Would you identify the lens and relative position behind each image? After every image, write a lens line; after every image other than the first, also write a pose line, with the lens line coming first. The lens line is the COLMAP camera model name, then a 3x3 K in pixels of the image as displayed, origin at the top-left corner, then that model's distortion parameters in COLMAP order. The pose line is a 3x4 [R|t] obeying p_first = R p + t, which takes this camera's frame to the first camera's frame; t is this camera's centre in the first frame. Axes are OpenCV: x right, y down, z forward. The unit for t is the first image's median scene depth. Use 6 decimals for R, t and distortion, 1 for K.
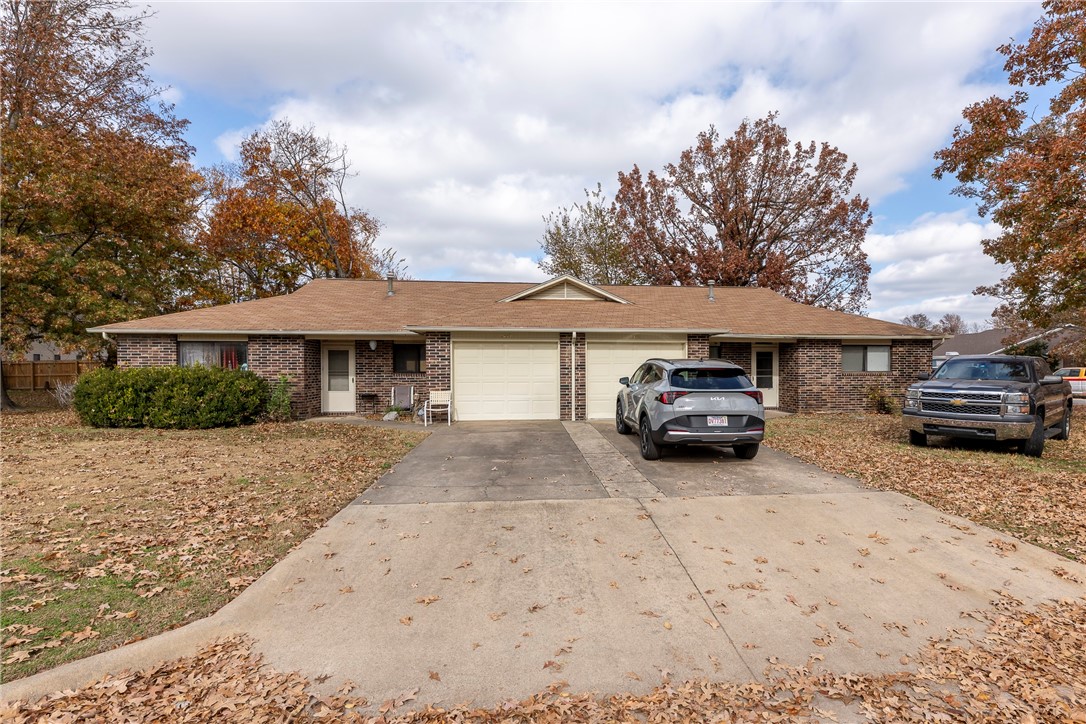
lens RADIAL K [[482.3, 0, 549.8], [0, 482.3, 371.6], [0, 0, 1]] dist [-0.008328, 0.000977]
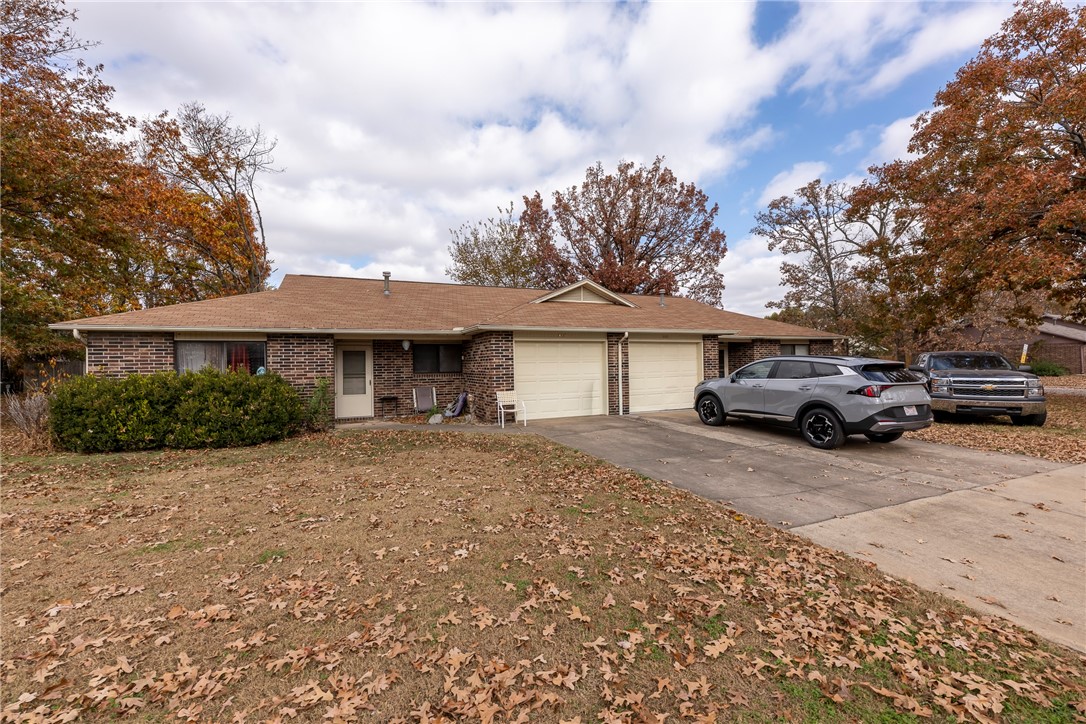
lens RADIAL K [[423.7, 0, 544.8], [0, 423.7, 357.4], [0, 0, 1]] dist [-0.003651, -0.000433]
pose [[0.965043, -0.010450, 0.261883, -0.346051], [0.017518, 0.999542, -0.024670, -0.005548], [-0.261506, 0.028395, 0.964784, 0.129552]]
